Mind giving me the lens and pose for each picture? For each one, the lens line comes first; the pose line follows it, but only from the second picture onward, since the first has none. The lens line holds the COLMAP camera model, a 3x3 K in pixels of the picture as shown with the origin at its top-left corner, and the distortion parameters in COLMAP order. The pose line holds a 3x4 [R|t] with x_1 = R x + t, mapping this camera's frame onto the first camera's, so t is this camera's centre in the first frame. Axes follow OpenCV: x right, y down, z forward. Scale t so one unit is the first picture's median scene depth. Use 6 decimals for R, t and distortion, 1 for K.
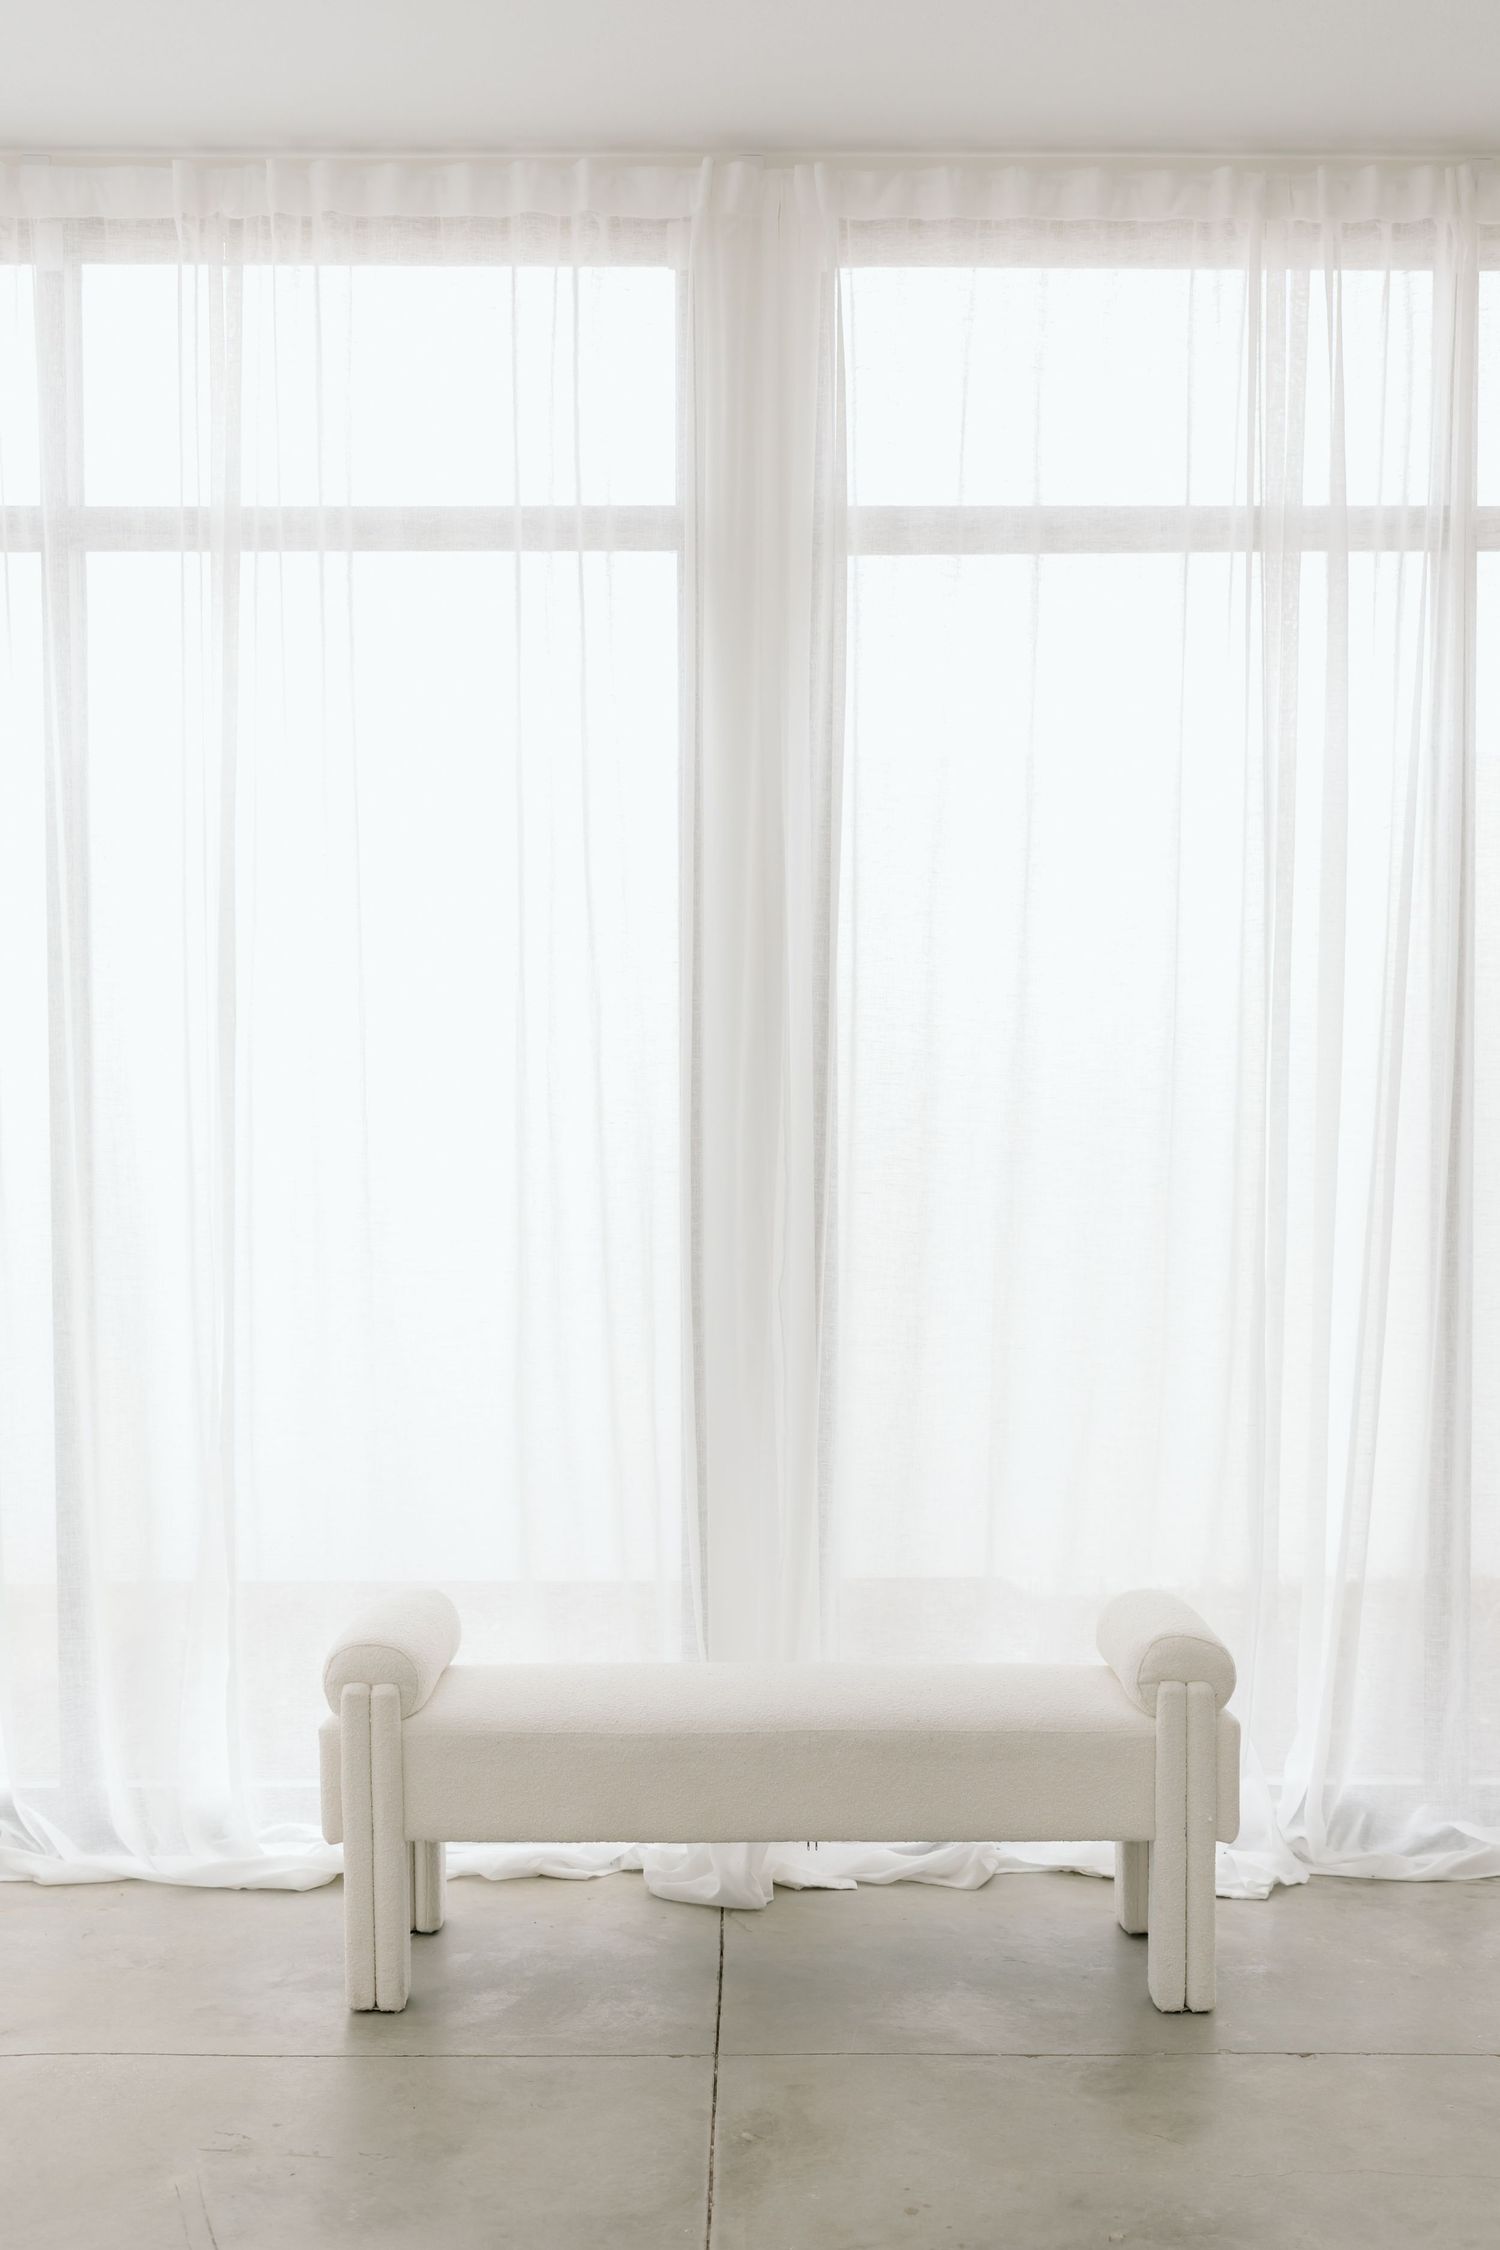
lens RADIAL K [[2281.7, 0, 722.3], [0, 2281.7, 1270.2], [0, 0, 1]] dist [0.092621, 0.000542]
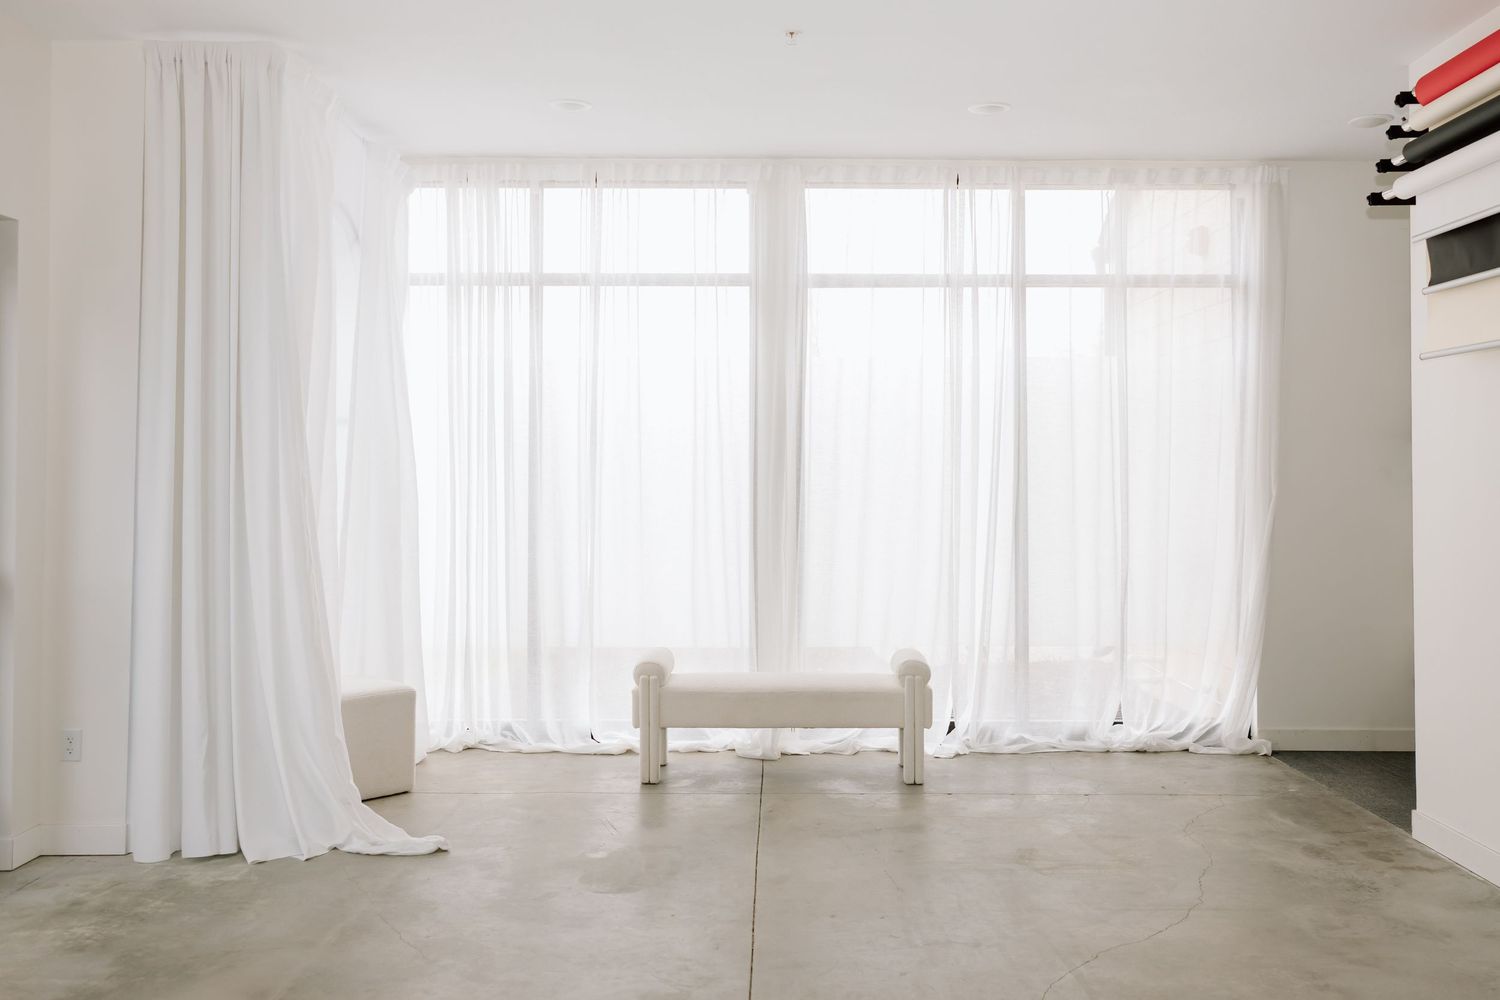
lens RADIAL K [[1348.6, 0, 755.2], [0, 1348.6, 418.0], [0, 0, 1]] dist [0.002876, 0.000432]
pose [[0.999990, 0.003250, -0.003118, -0.005564], [-0.003449, 0.997811, -0.066041, -0.037429], [0.002897, 0.066051, 0.997812, -0.690266]]
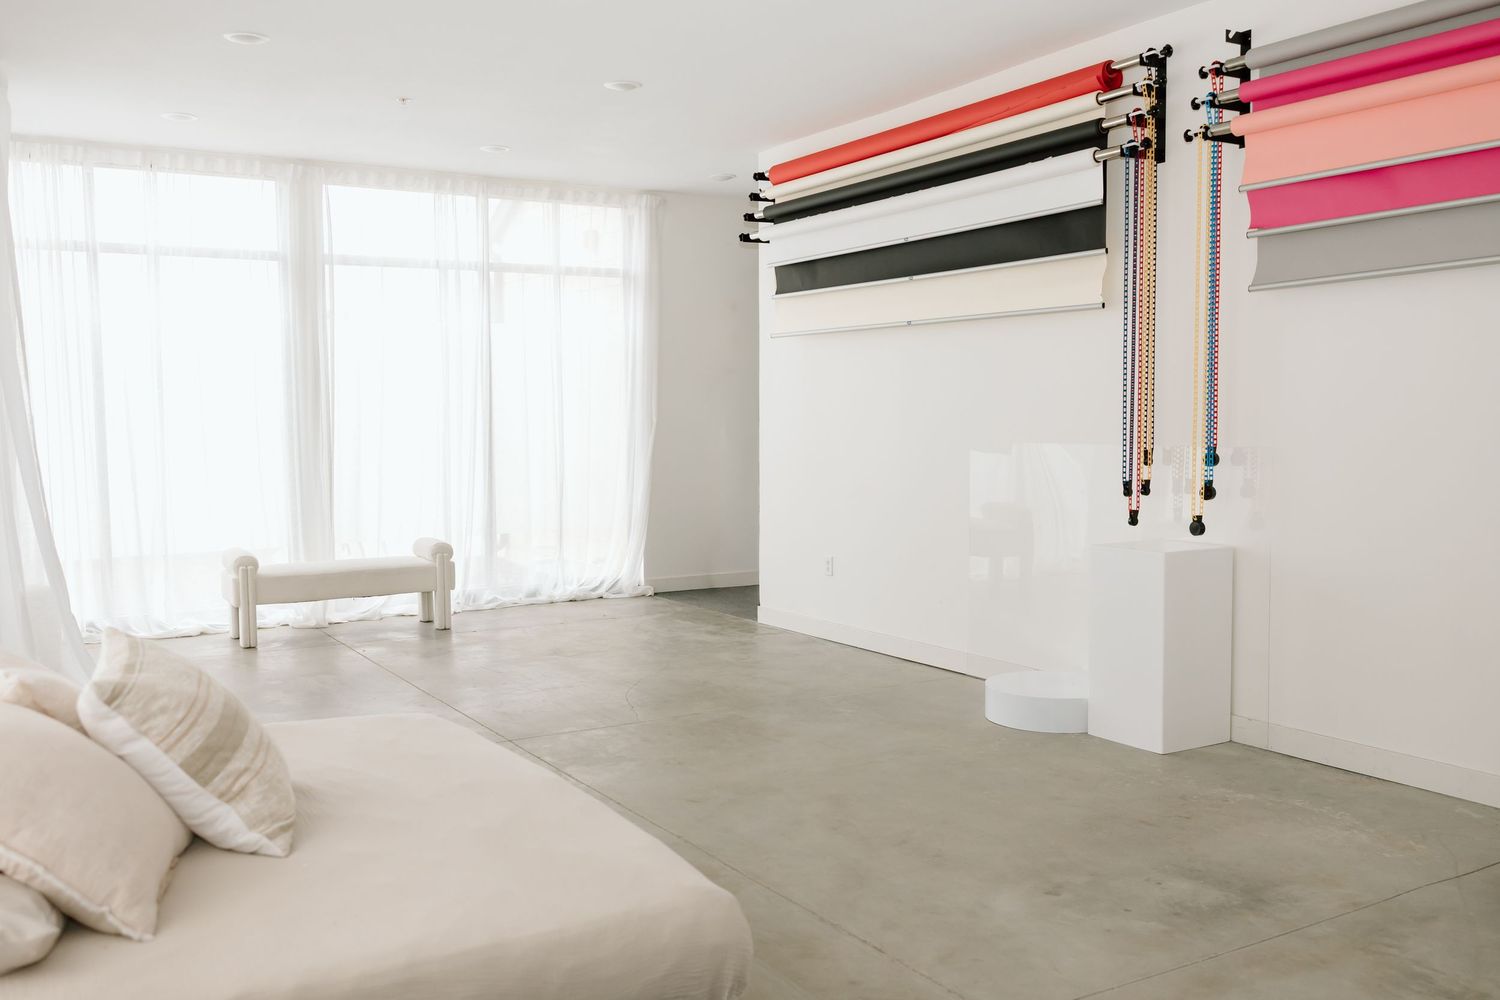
lens RADIAL K [[1303.6, 0, 750.0], [0, 1303.6, 500.0], [0, 0, 1]] dist [-0.007033, -0.004998]
pose [[0.852646, -0.041019, 0.520876, -0.481883], [0.019682, 0.998728, 0.046432, -0.019862], [-0.522118, -0.029338, 0.852369, -1.158836]]
